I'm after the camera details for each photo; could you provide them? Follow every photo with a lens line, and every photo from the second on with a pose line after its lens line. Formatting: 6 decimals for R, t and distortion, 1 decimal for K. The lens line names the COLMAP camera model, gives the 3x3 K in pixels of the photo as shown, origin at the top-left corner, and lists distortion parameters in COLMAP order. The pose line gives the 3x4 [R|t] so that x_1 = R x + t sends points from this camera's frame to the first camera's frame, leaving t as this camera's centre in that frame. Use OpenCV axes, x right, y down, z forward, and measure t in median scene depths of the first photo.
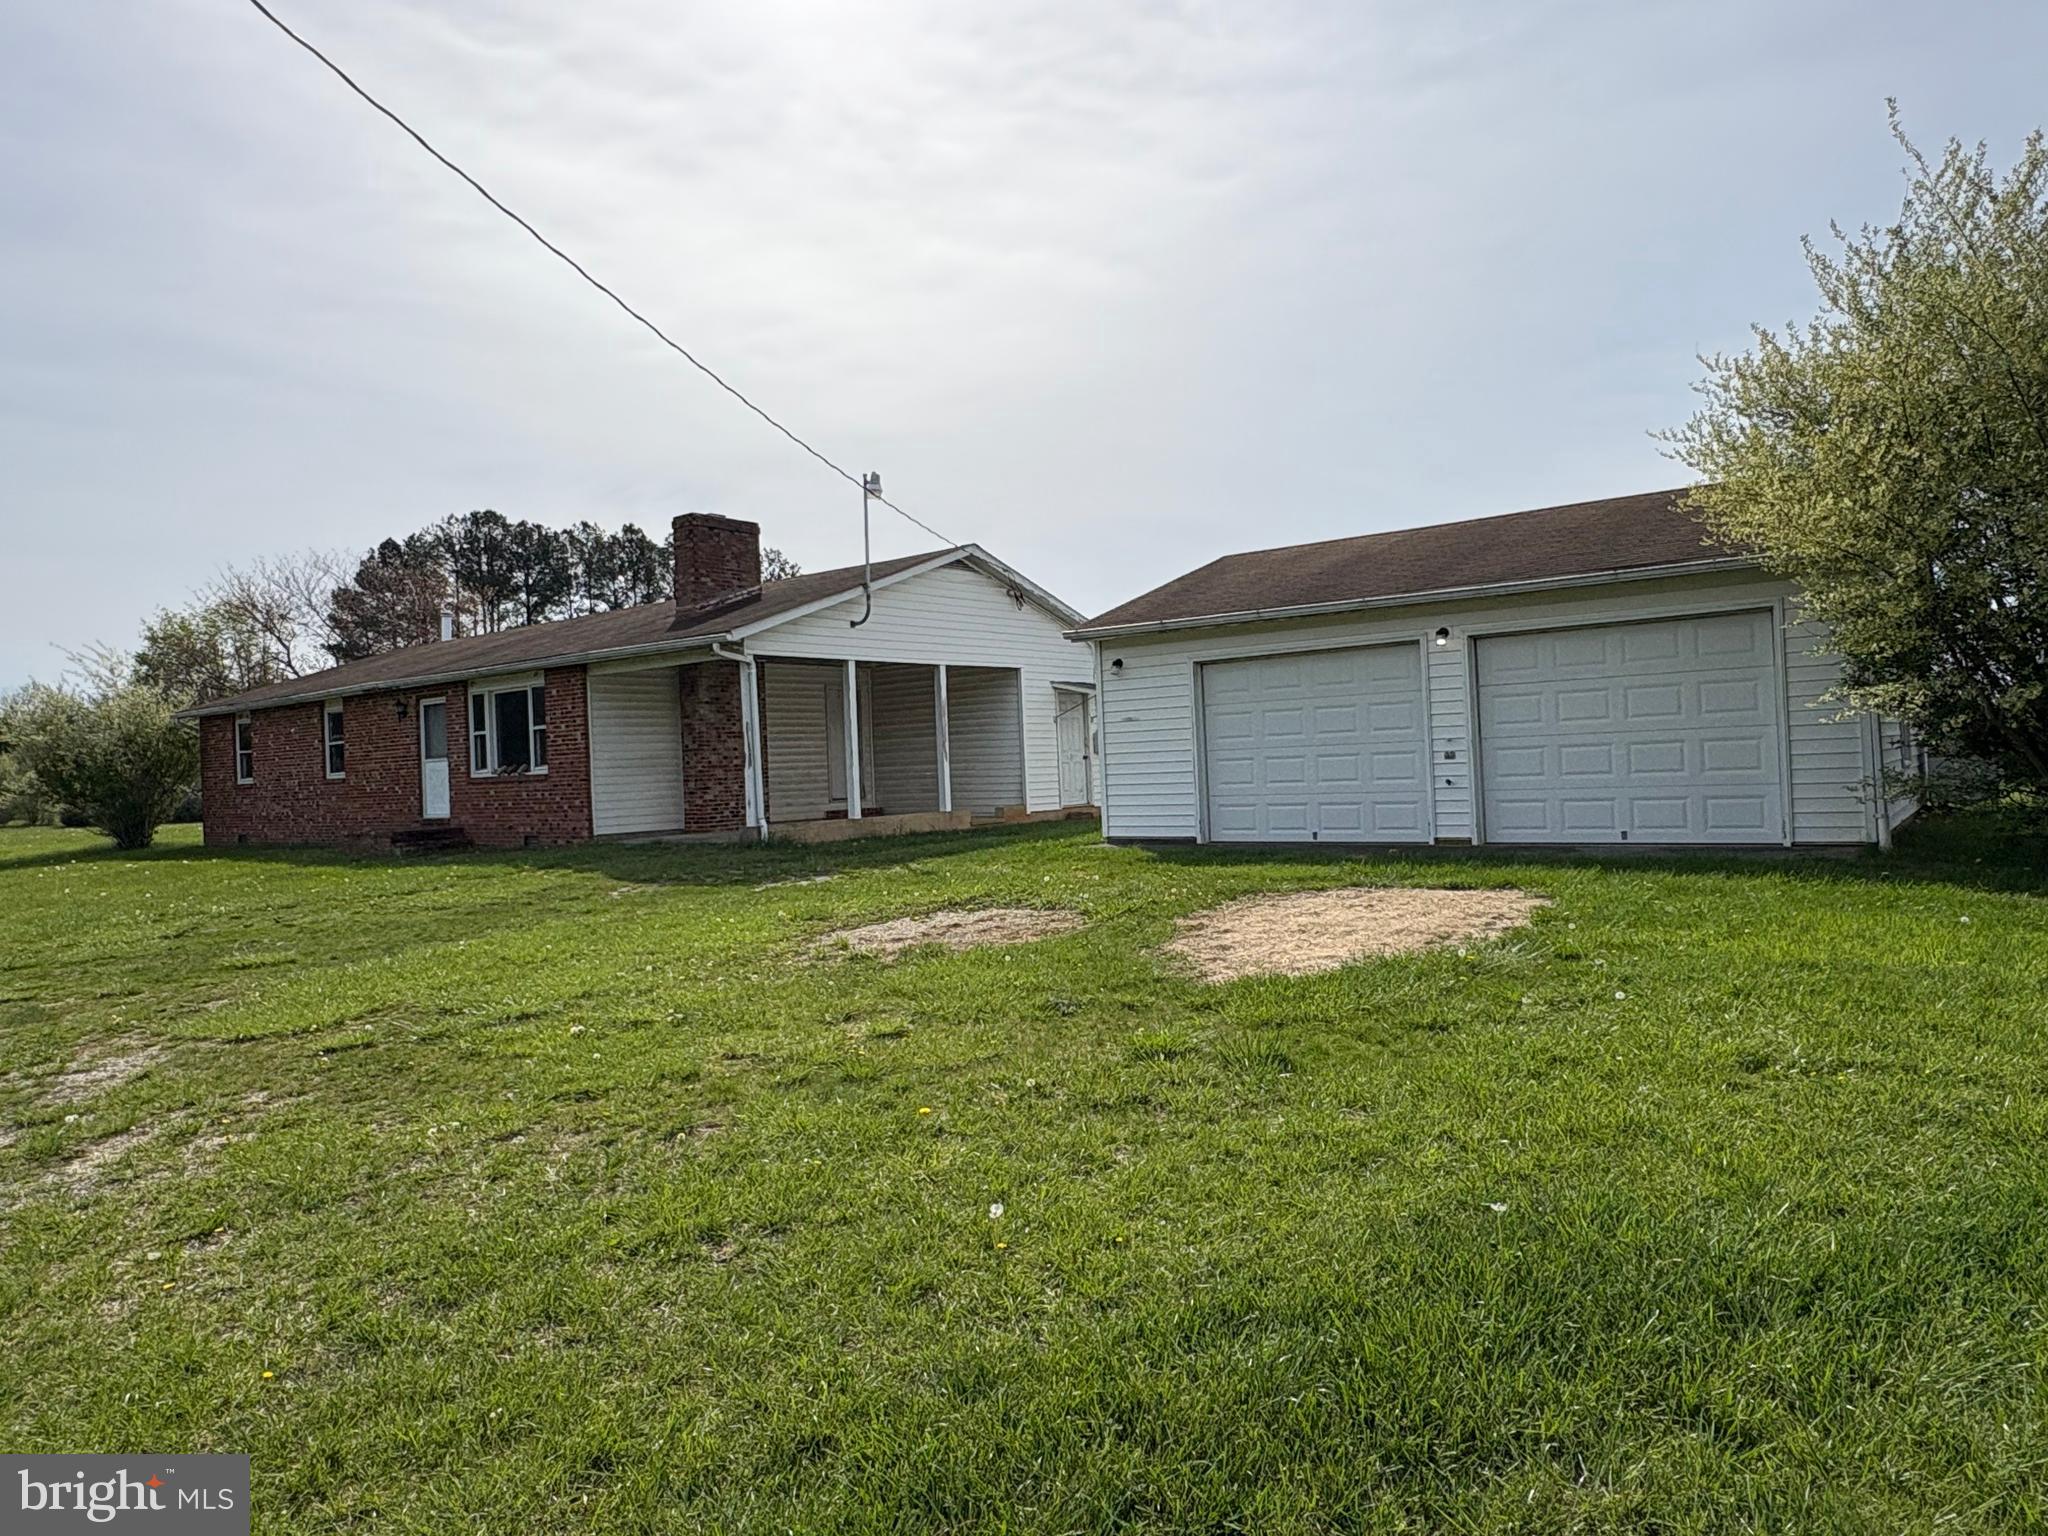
lens RADIAL K [[1294.5, 0, 1016.6], [0, 1294.5, 764.8], [0, 0, 1]] dist [0.000028, 0.004574]
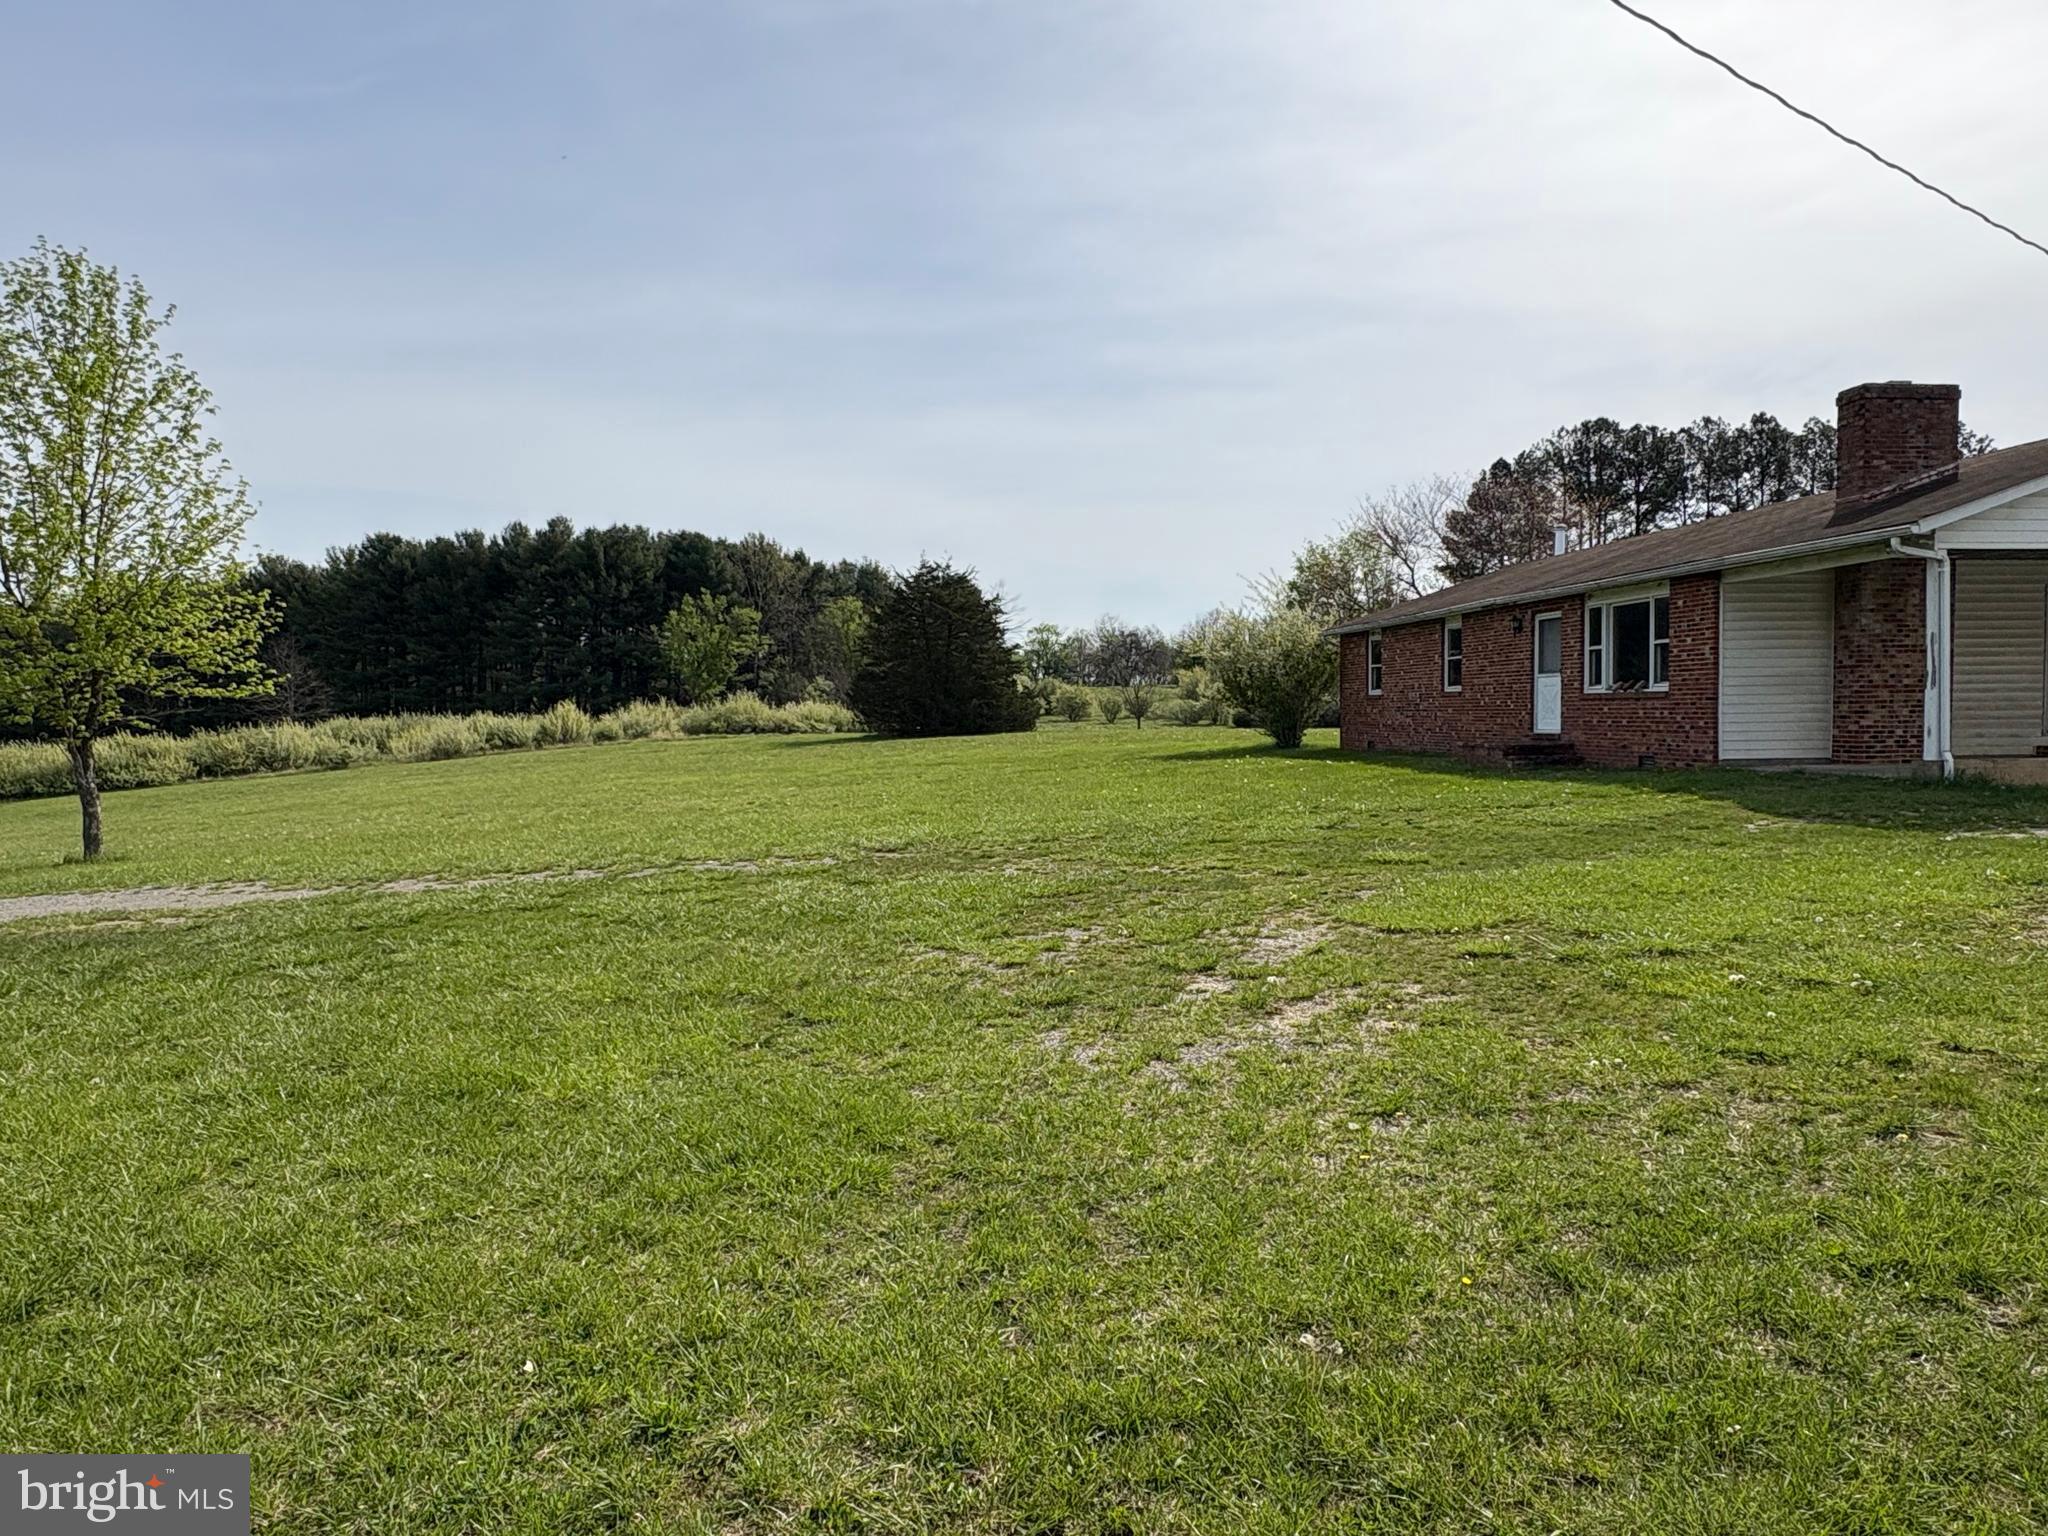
lens RADIAL K [[1296.5, 0, 1018.8], [0, 1296.5, 768.2], [0, 0, 1]] dist [-0.001027, 0.001126]
pose [[0.698107, 0.062650, -0.713247, -0.019369], [-0.014681, 0.997208, 0.073223, 0.000849], [0.715843, -0.040647, 0.697078, 0.010204]]
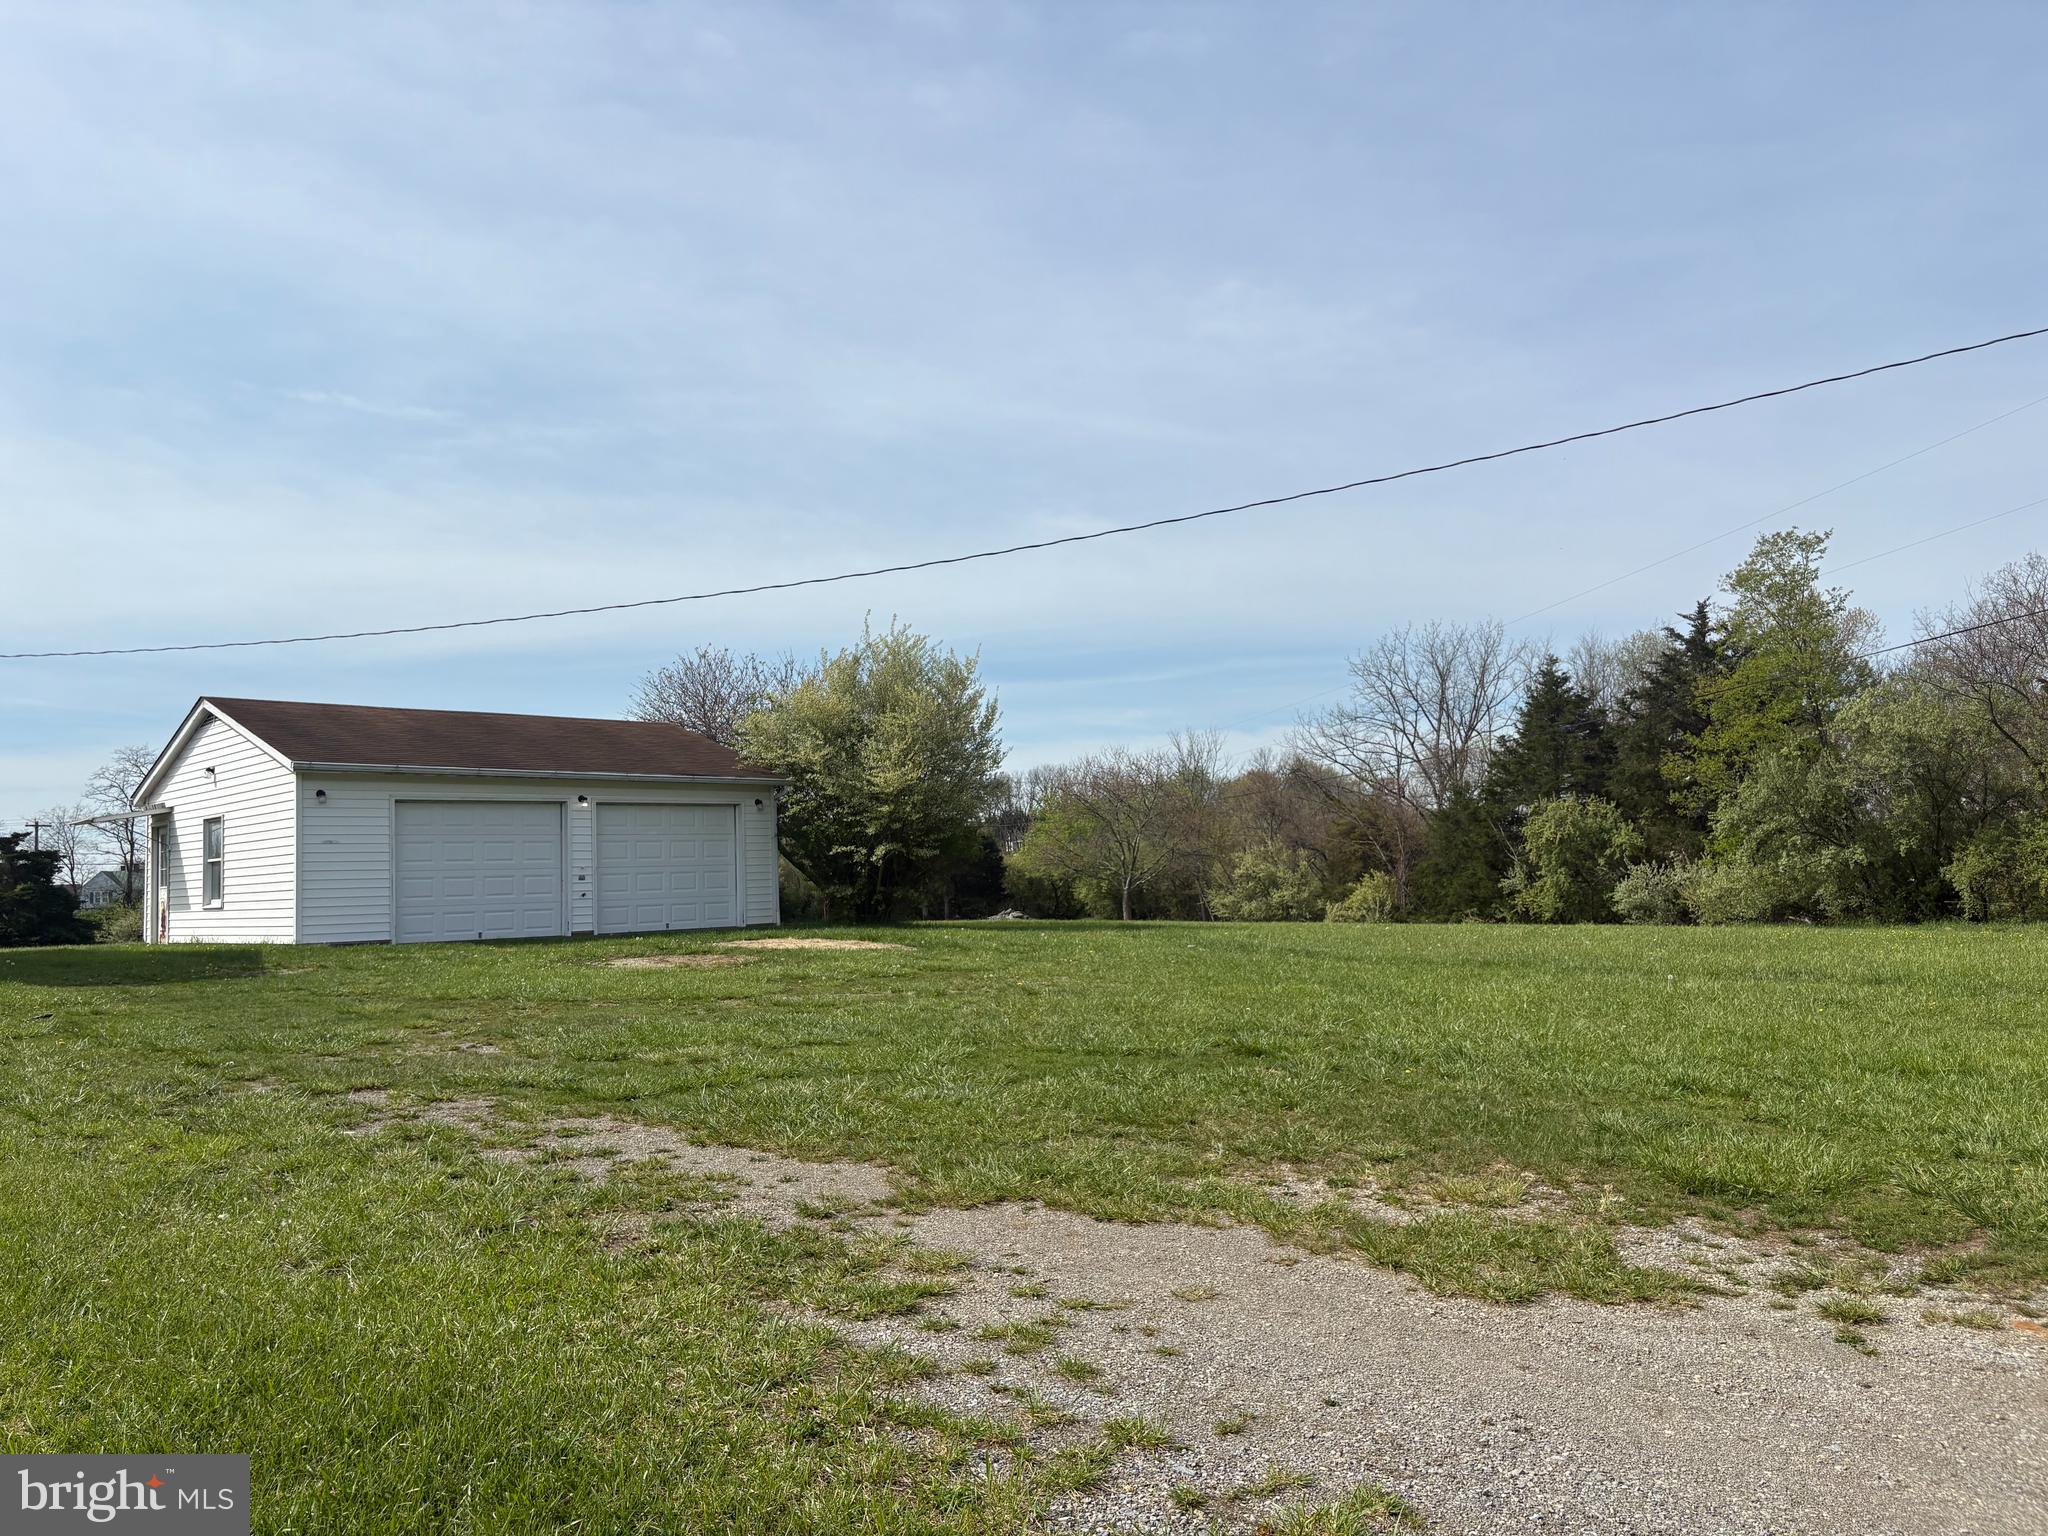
lens RADIAL K [[1549.5, 0, 1019.6], [0, 1549.5, 781.3], [0, 0, 1]] dist [0.059278, -0.072441]
pose [[0.148611, 0.101274, 0.983696, -0.969591], [0.022111, 0.994153, -0.105691, 0.058667], [-0.988649, 0.037458, 0.145503, 0.138172]]
